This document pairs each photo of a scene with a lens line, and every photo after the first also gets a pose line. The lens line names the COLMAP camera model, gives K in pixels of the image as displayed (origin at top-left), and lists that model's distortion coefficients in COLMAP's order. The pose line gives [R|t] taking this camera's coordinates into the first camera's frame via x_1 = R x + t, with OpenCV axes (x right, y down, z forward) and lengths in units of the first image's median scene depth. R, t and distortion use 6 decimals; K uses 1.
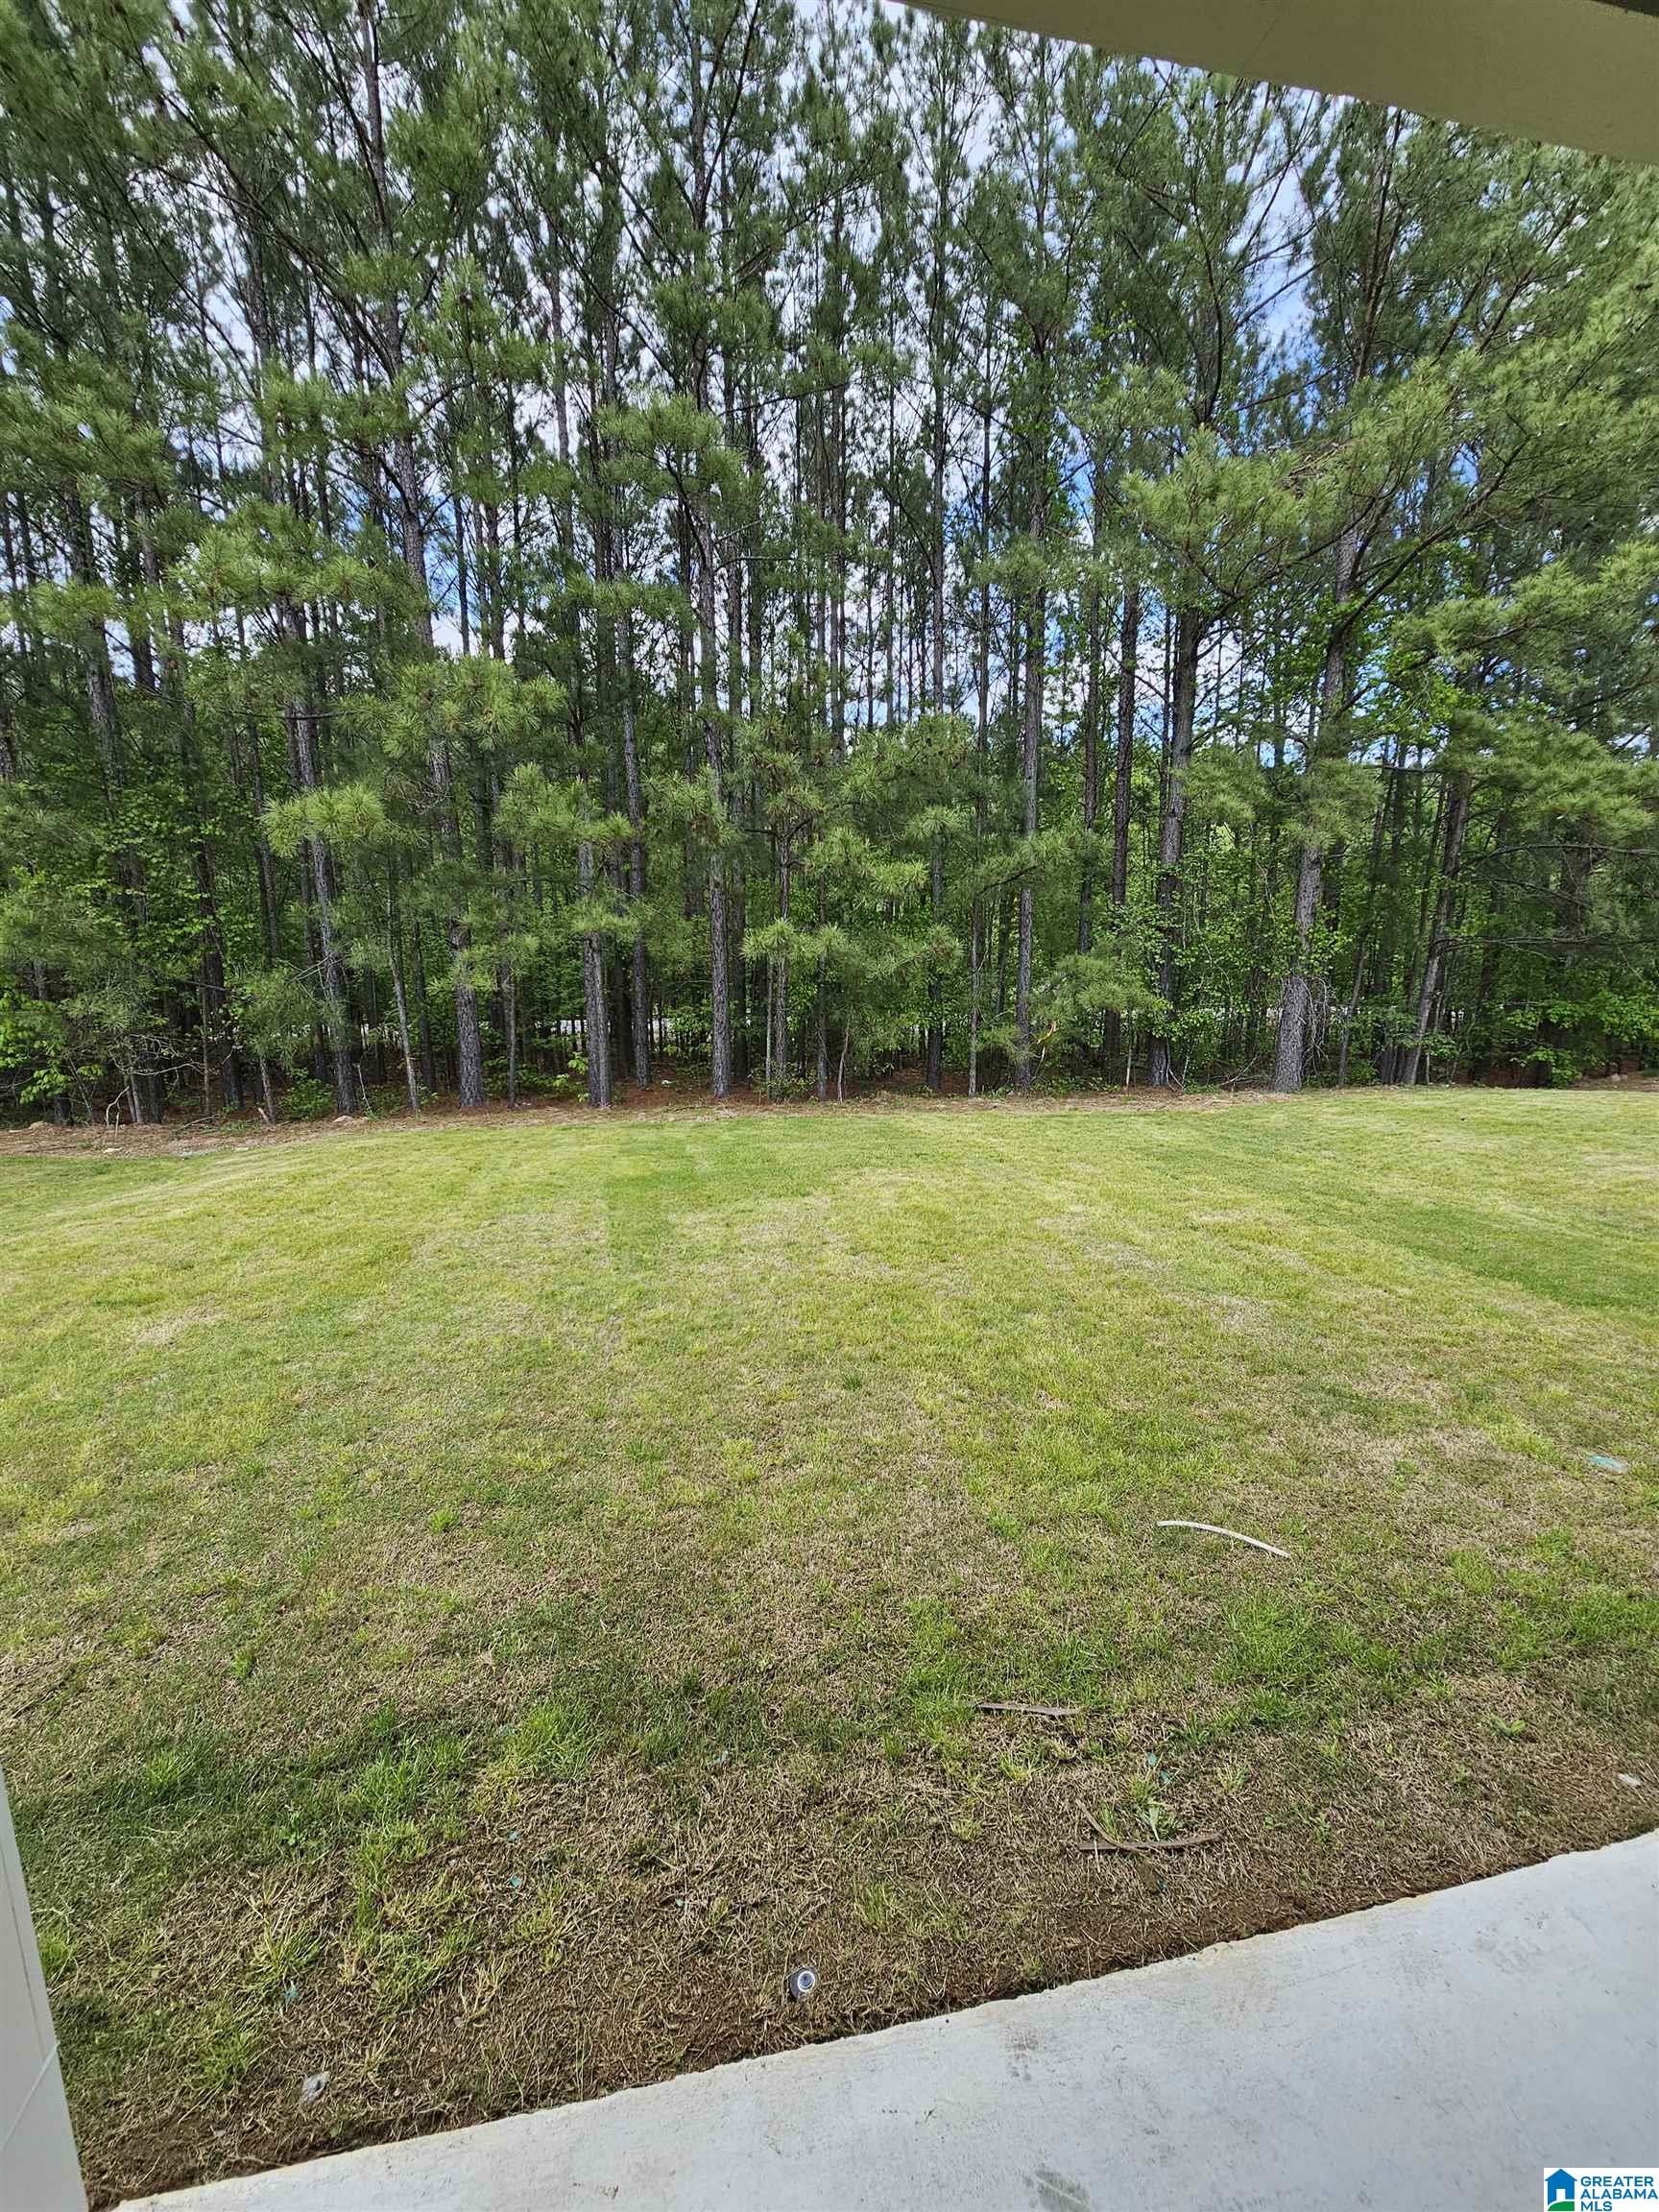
lens RADIAL K [[901.3, 0, 829.5], [0, 901.3, 1106.0], [0, 0, 1]] dist [-0.004414, 0.000609]
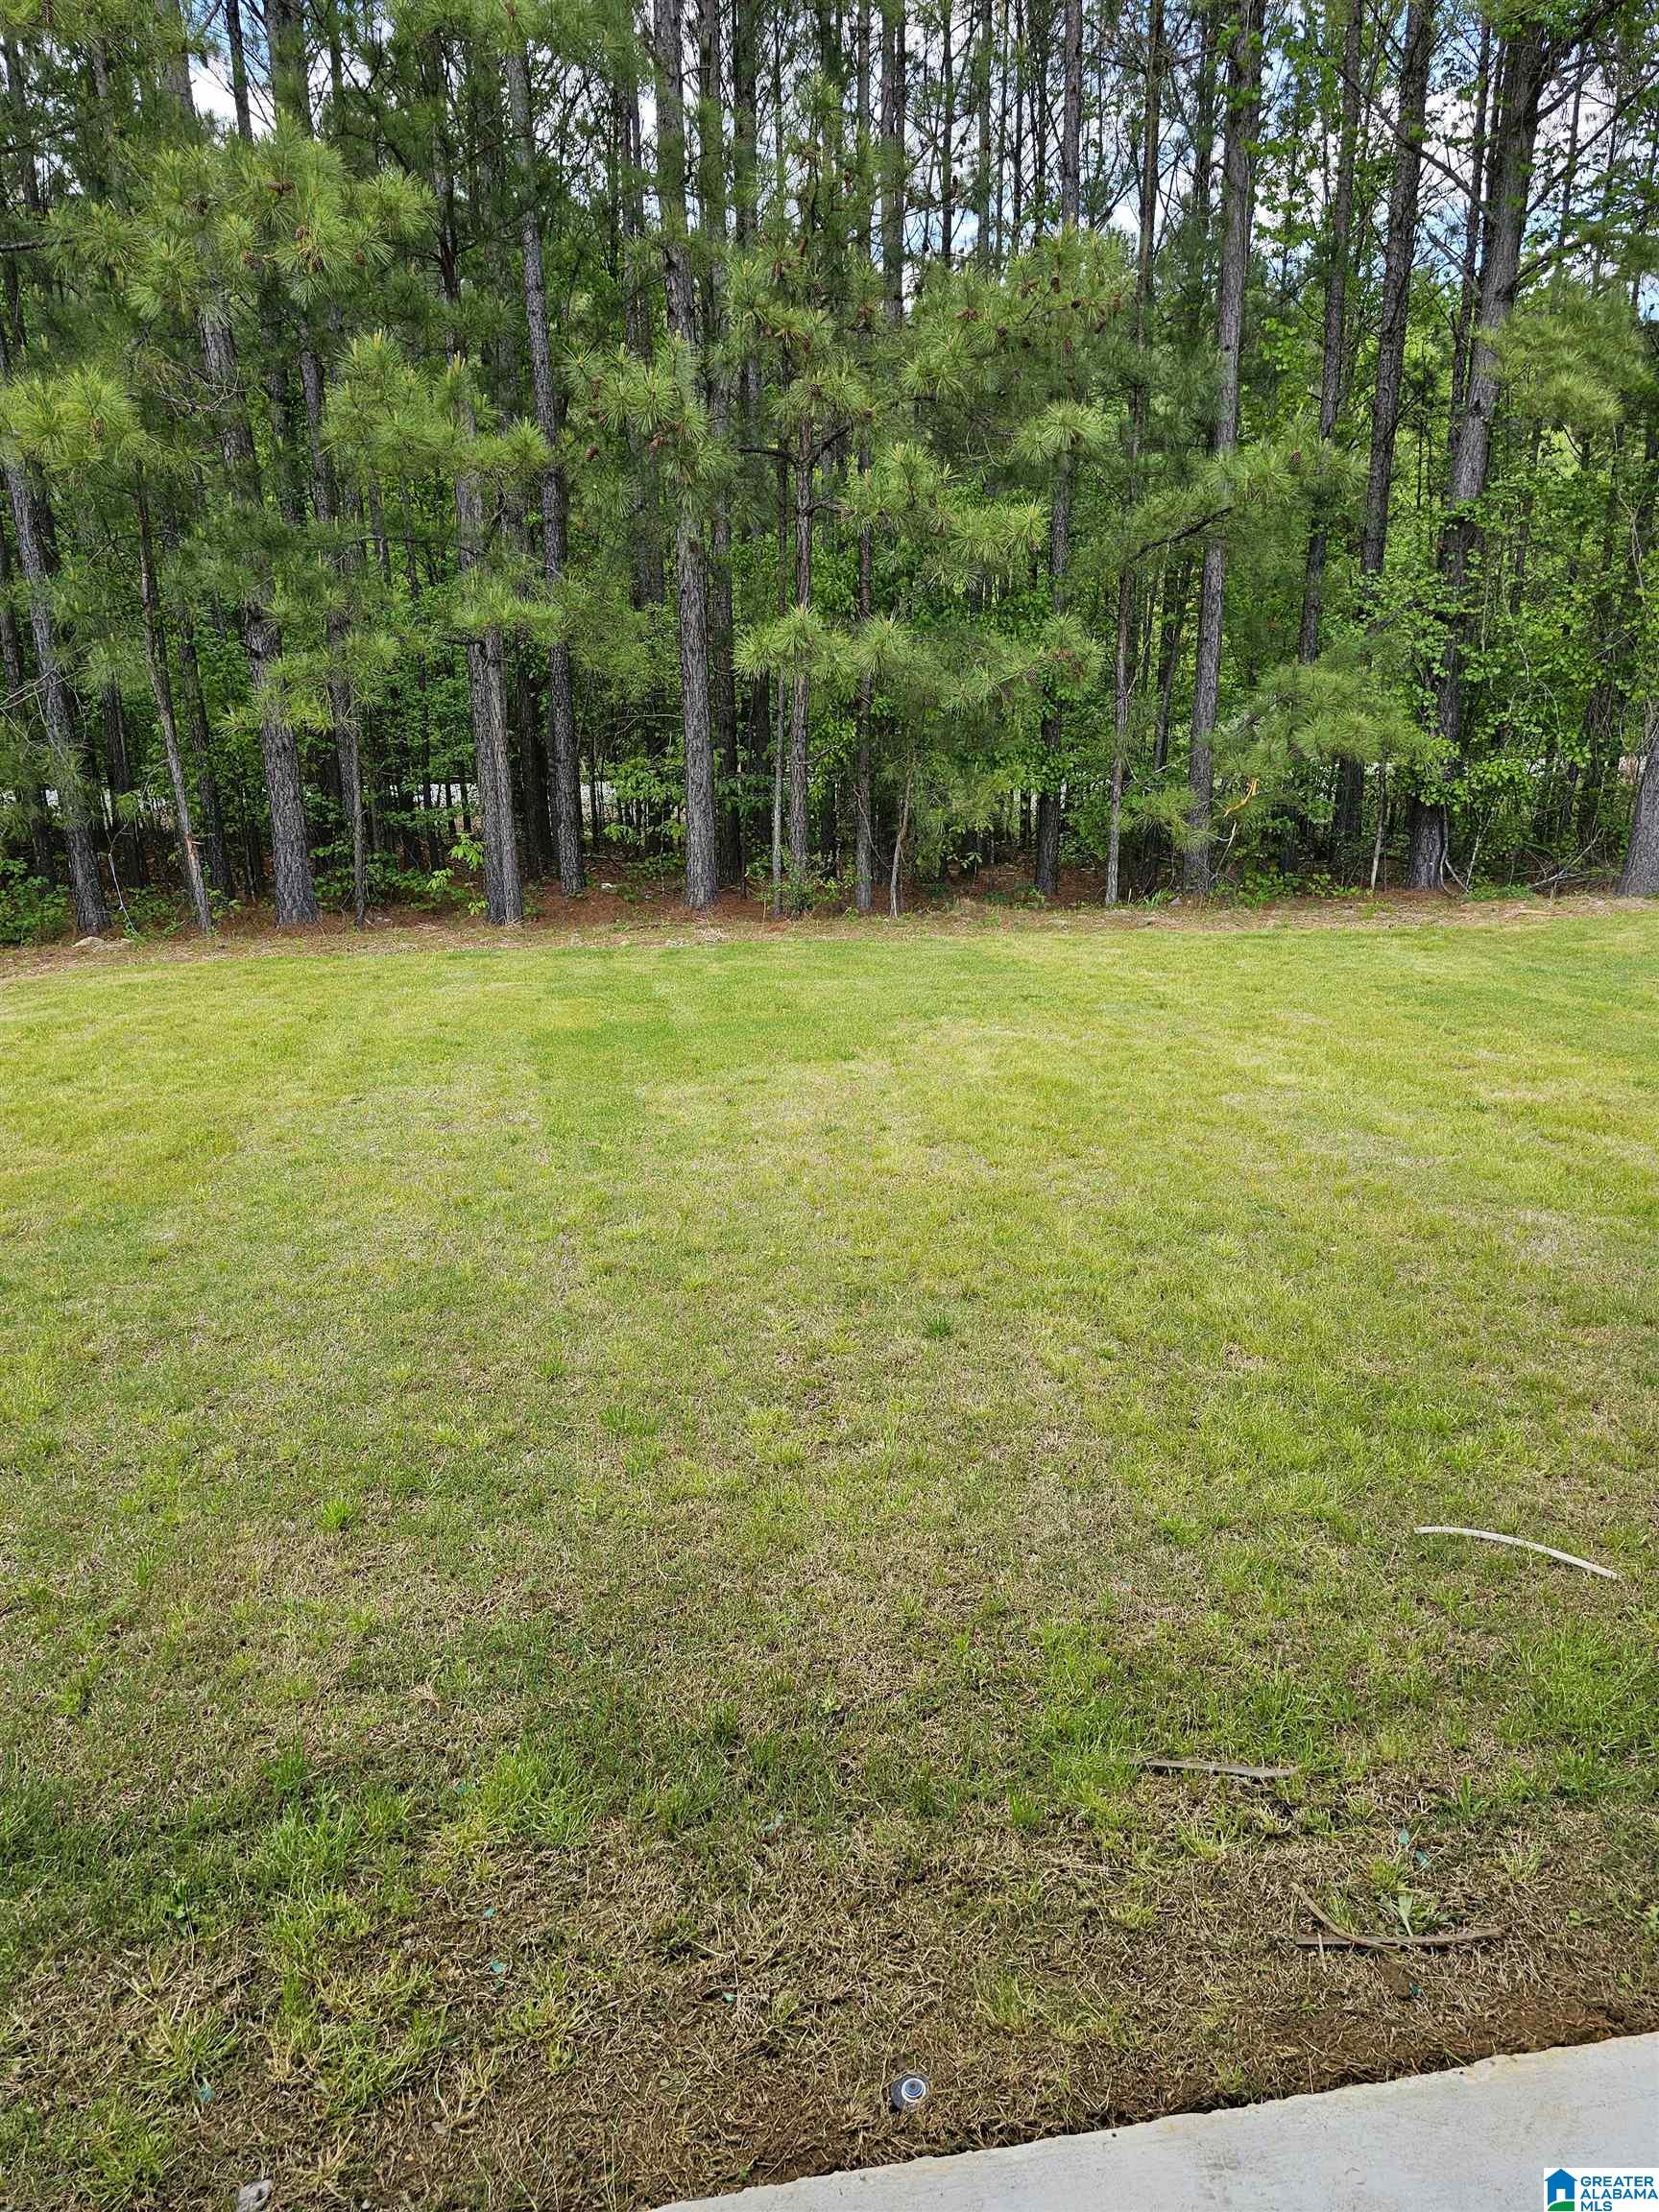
lens RADIAL K [[1472.5, 0, 824.1], [0, 1472.5, 1099.2], [0, 0, 1]] dist [0.053159, -0.047197]
pose [[0.999584, 0.003368, -0.028643, -0.011911], [-0.000092, 0.993525, 0.113615, 0.008959], [0.028840, -0.113565, 0.993112, -0.018142]]
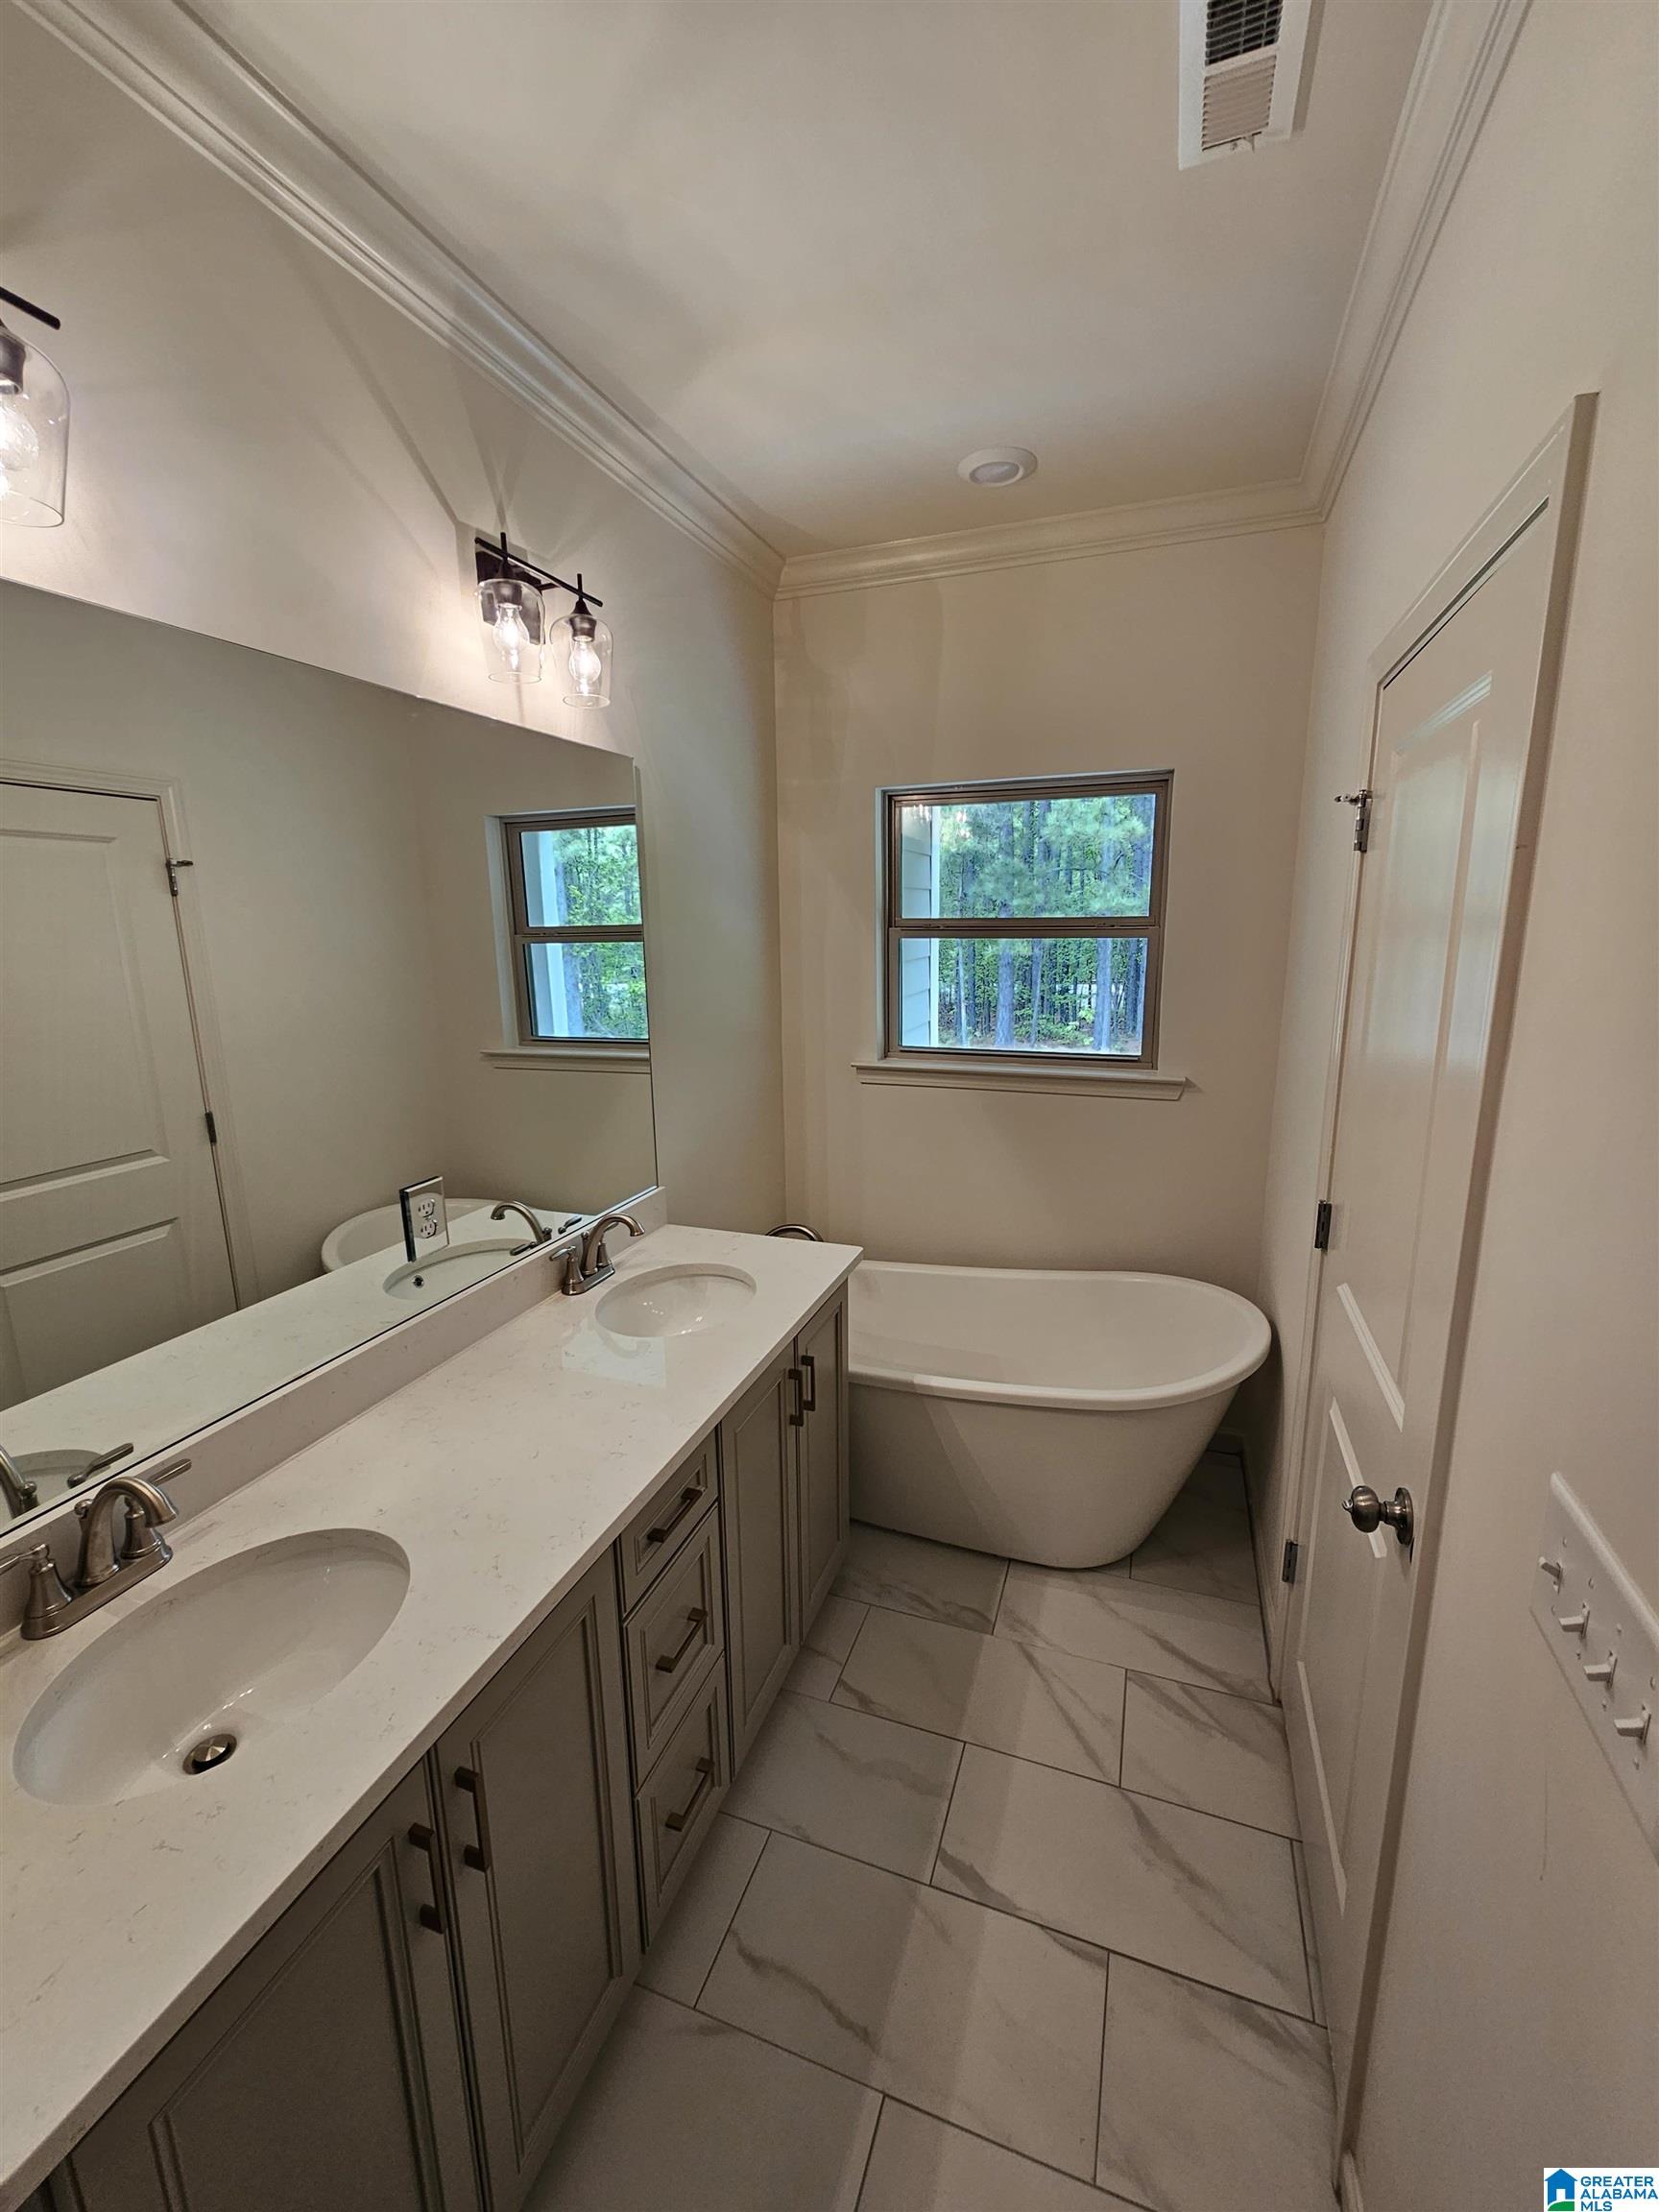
lens RADIAL K [[901.3, 0, 829.5], [0, 901.3, 1106.0], [0, 0, 1]] dist [-0.004414, 0.000609]
pose [[0.847835, 0.096076, -0.521483, 0.143772], [-0.077864, 0.995345, 0.056787, 0.063460], [0.524512, -0.007541, 0.851370, -0.442766]]
